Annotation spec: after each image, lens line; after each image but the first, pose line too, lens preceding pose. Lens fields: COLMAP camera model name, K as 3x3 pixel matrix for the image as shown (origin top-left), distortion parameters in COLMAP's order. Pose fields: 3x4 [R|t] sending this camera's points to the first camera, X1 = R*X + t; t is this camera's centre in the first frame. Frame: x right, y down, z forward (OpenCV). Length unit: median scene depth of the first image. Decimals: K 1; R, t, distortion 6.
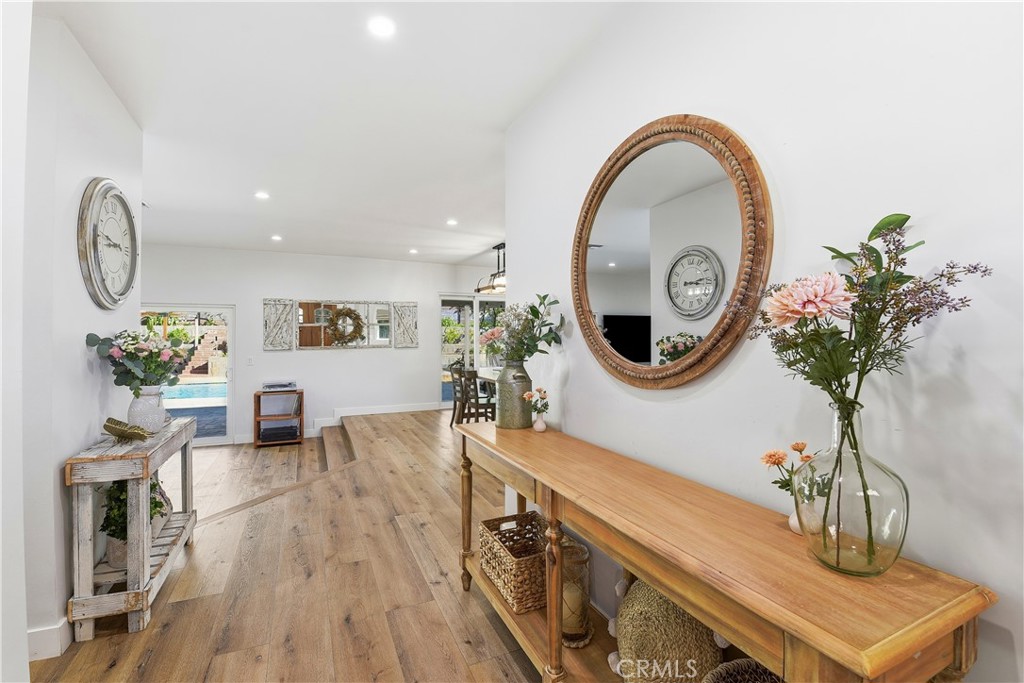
lens RADIAL K [[445.4, 0, 515.5], [0, 445.4, 339.2], [0, 0, 1]] dist [-0.013158, -0.004629]
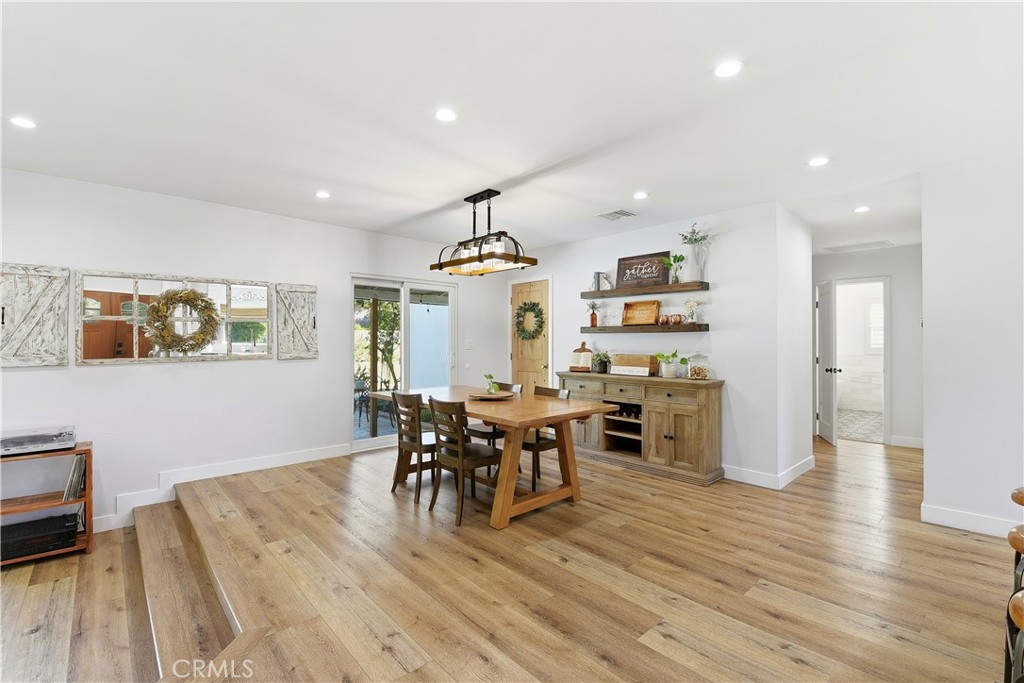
lens RADIAL K [[445.4, 0, 512.3], [0, 445.4, 339.2], [0, 0, 1]] dist [-0.013158, -0.004629]
pose [[0.954950, 0.004657, 0.296730, -0.162473], [-0.001521, 0.999941, -0.010800, -0.002475], [-0.296763, 0.009862, 0.954900, 0.367142]]
